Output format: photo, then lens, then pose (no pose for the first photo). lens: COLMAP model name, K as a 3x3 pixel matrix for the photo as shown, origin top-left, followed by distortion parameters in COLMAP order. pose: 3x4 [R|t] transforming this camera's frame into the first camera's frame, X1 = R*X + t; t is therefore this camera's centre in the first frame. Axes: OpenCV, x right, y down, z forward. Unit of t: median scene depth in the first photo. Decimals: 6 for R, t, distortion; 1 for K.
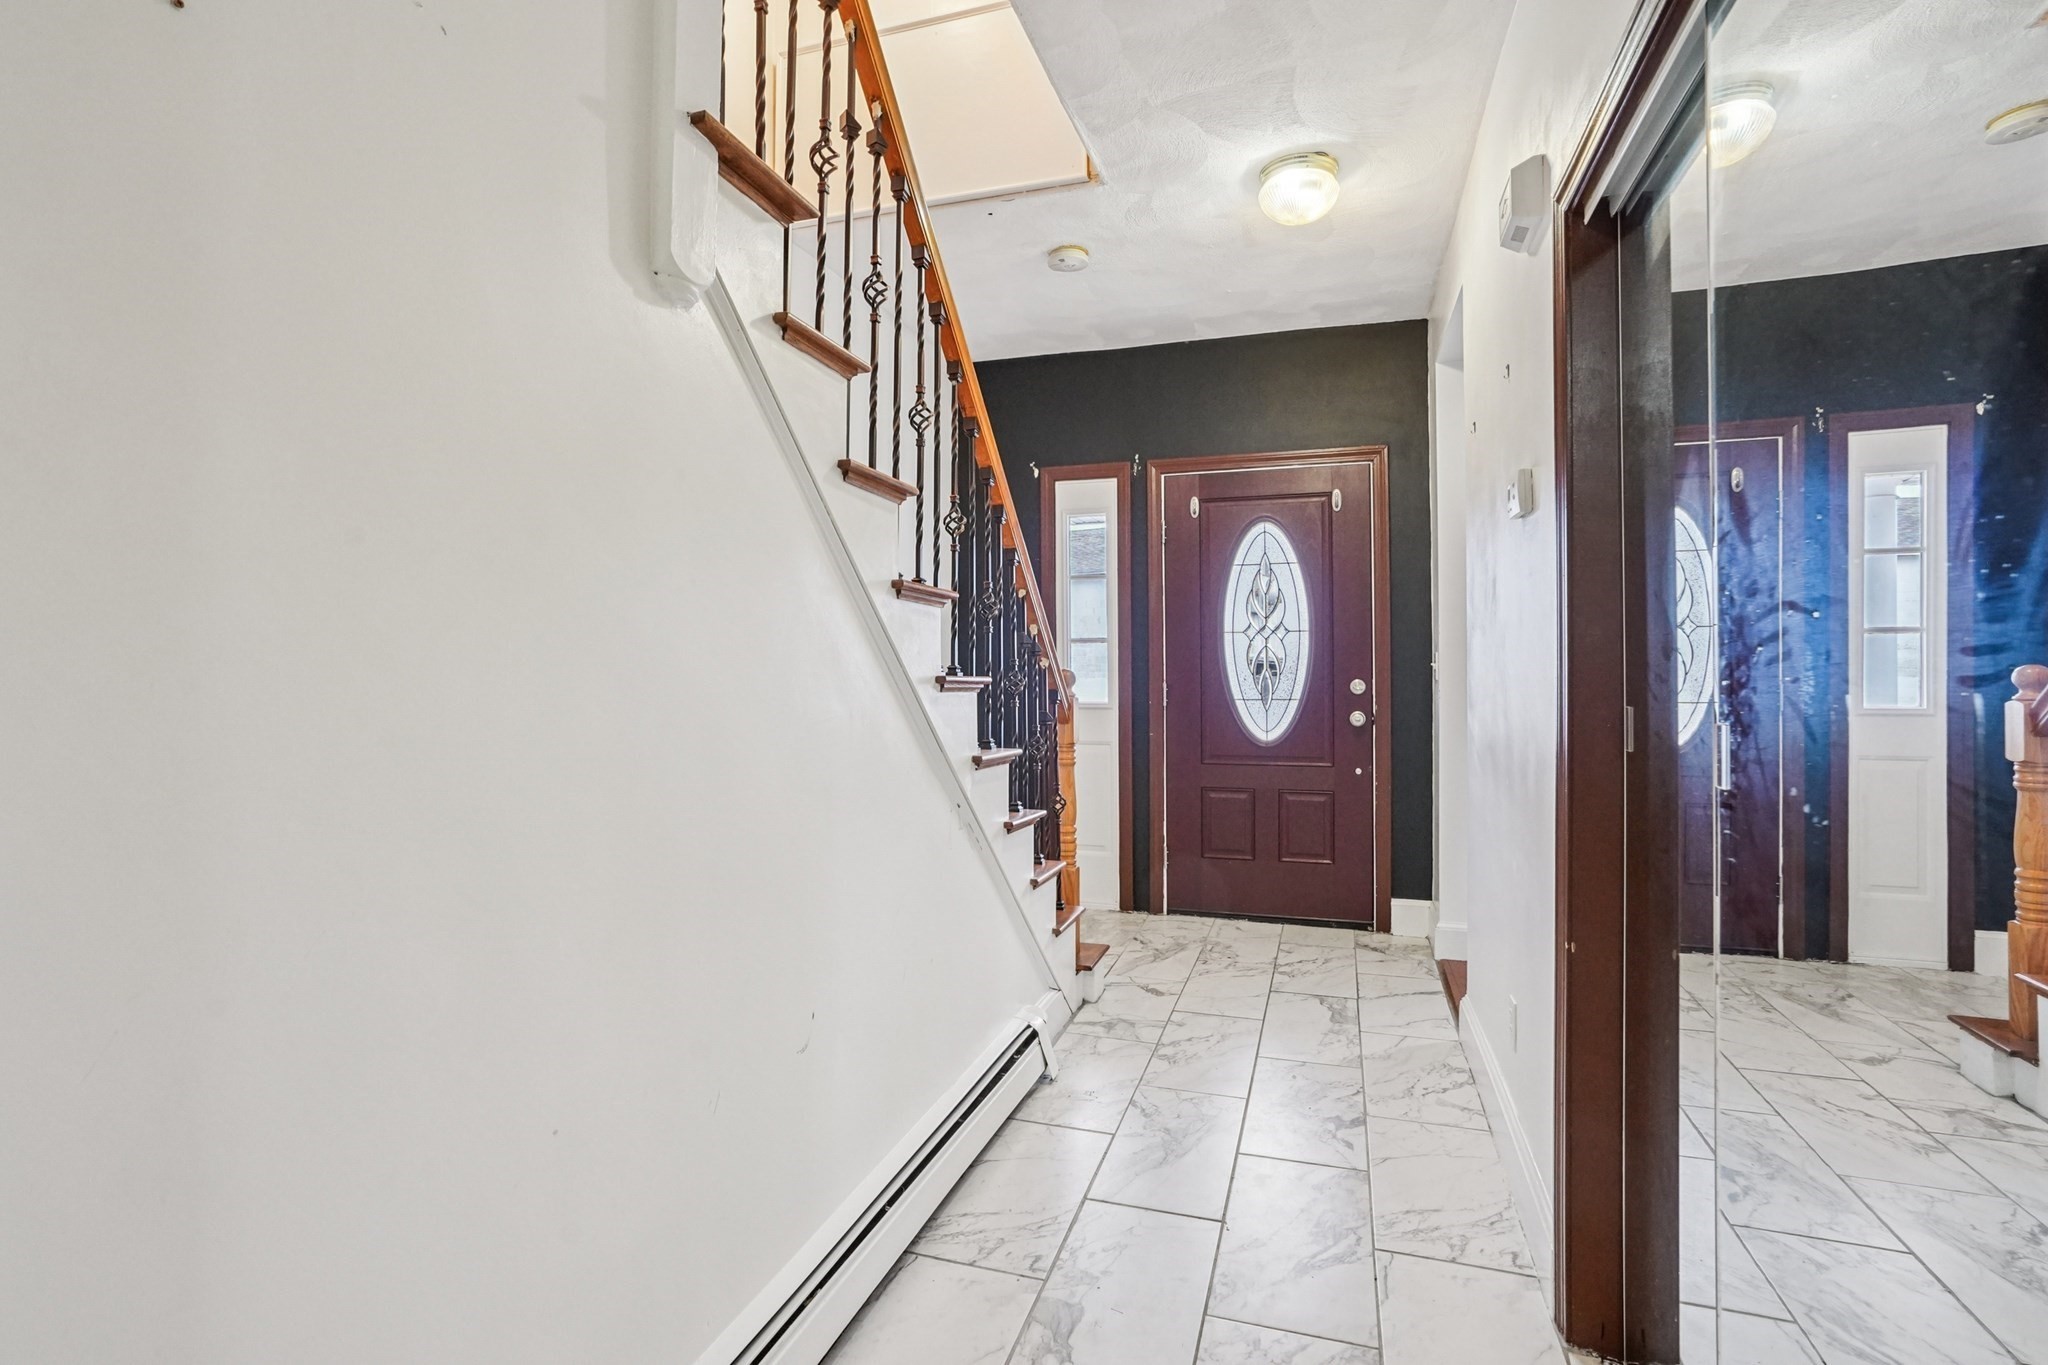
lens RADIAL K [[944.4, 0, 1028.3], [0, 944.4, 670.7], [0, 0, 1]] dist [-0.011301, 0.001766]
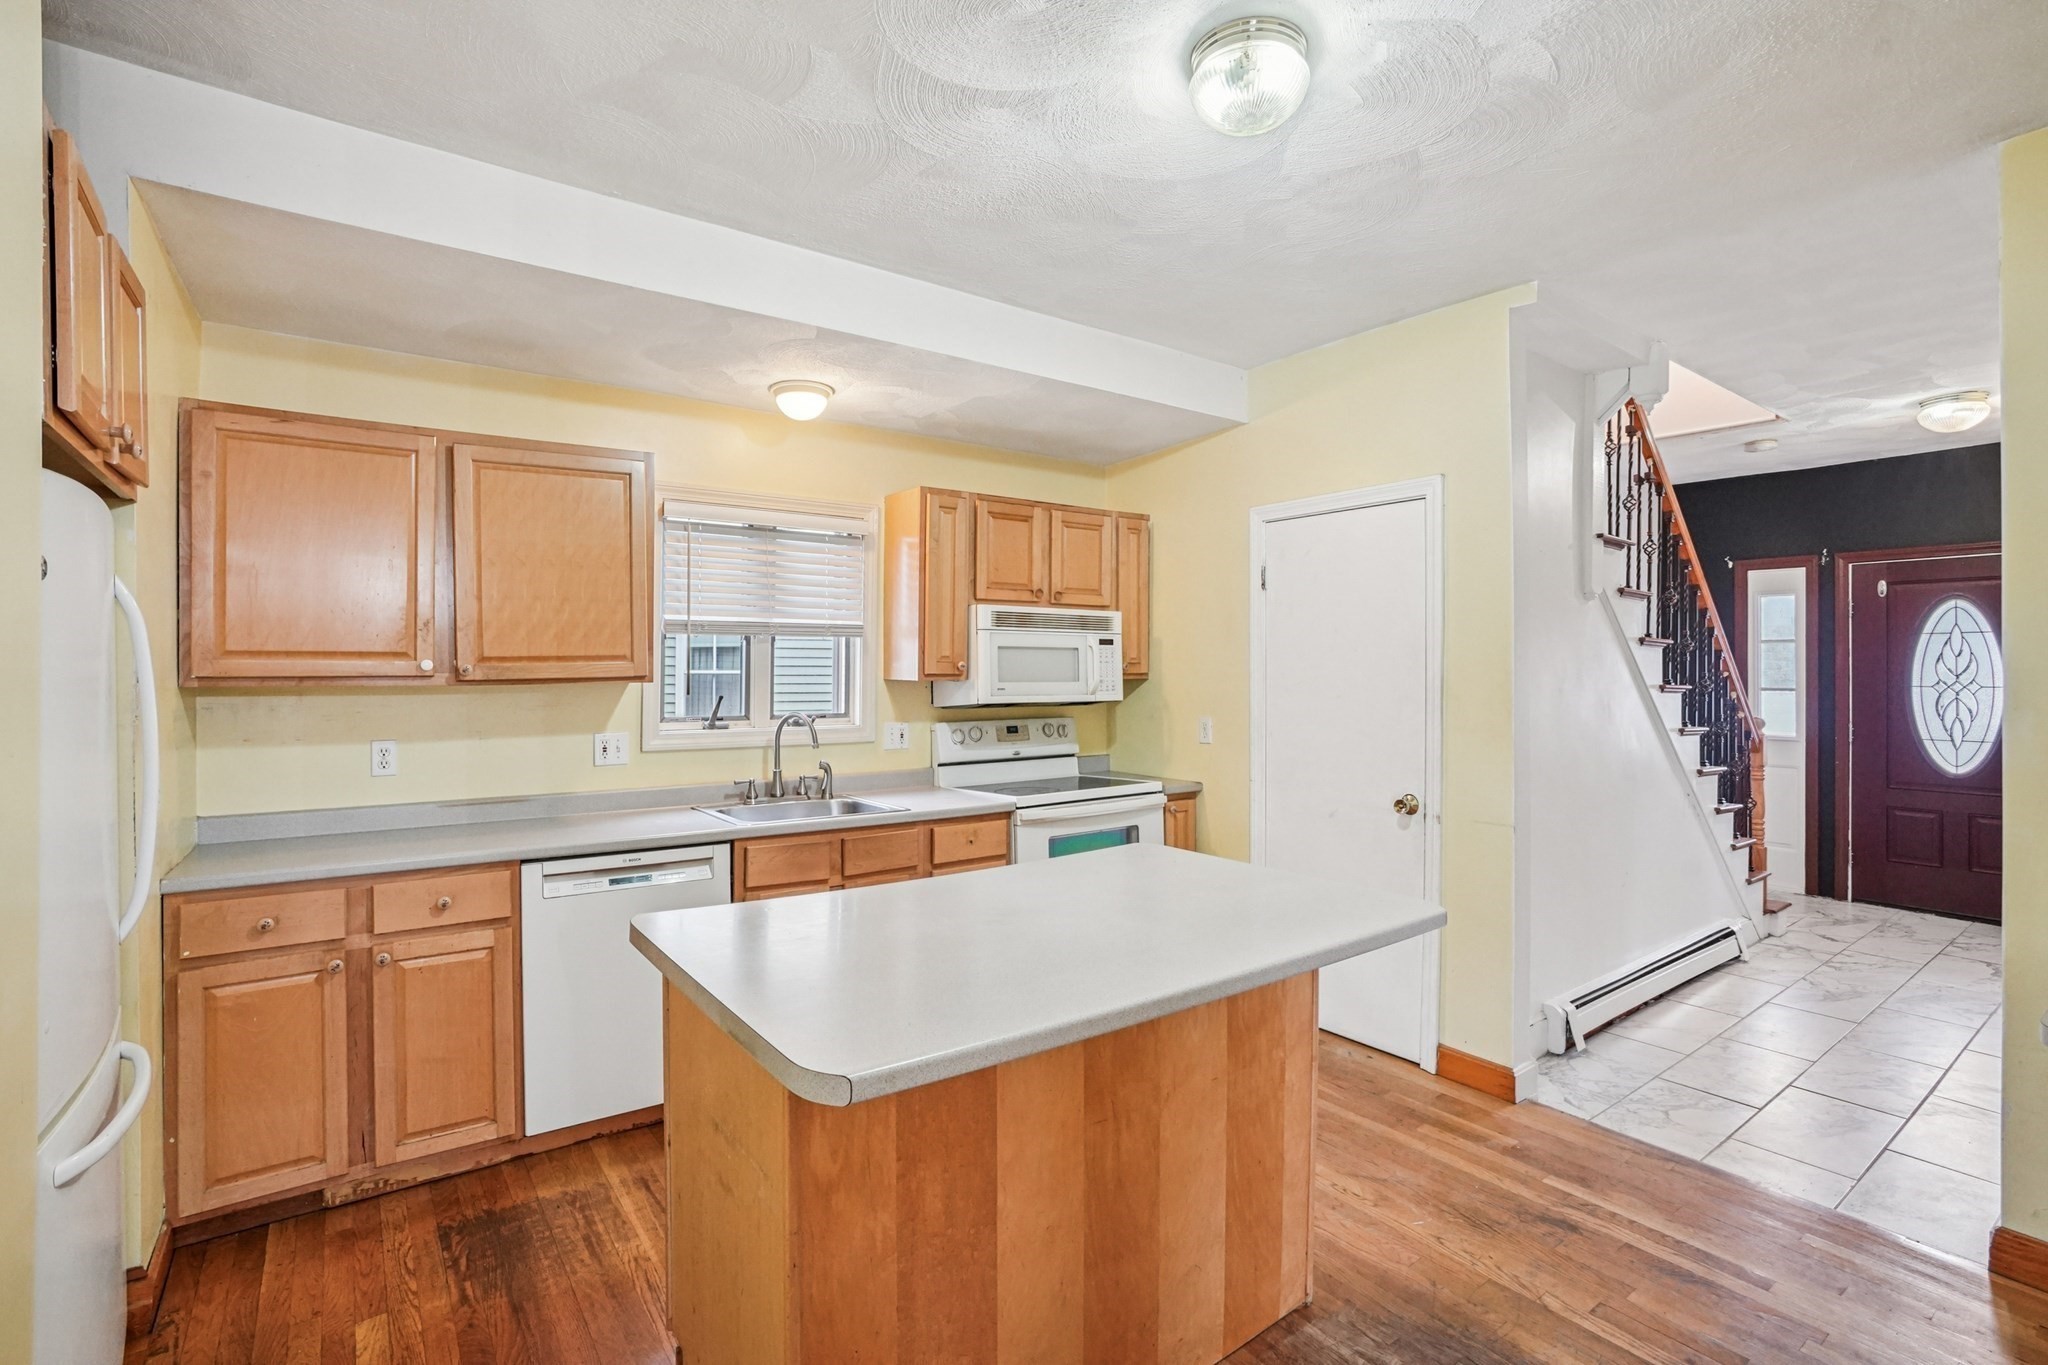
lens RADIAL K [[944.4, 0, 1022.3], [0, 944.4, 666.8], [0, 0, 1]] dist [-0.011301, 0.001766]
pose [[0.814911, 0.008469, -0.579524, -0.052415], [-0.008199, 0.999962, 0.003085, -0.080354], [0.579528, 0.002238, 0.814950, -0.964312]]
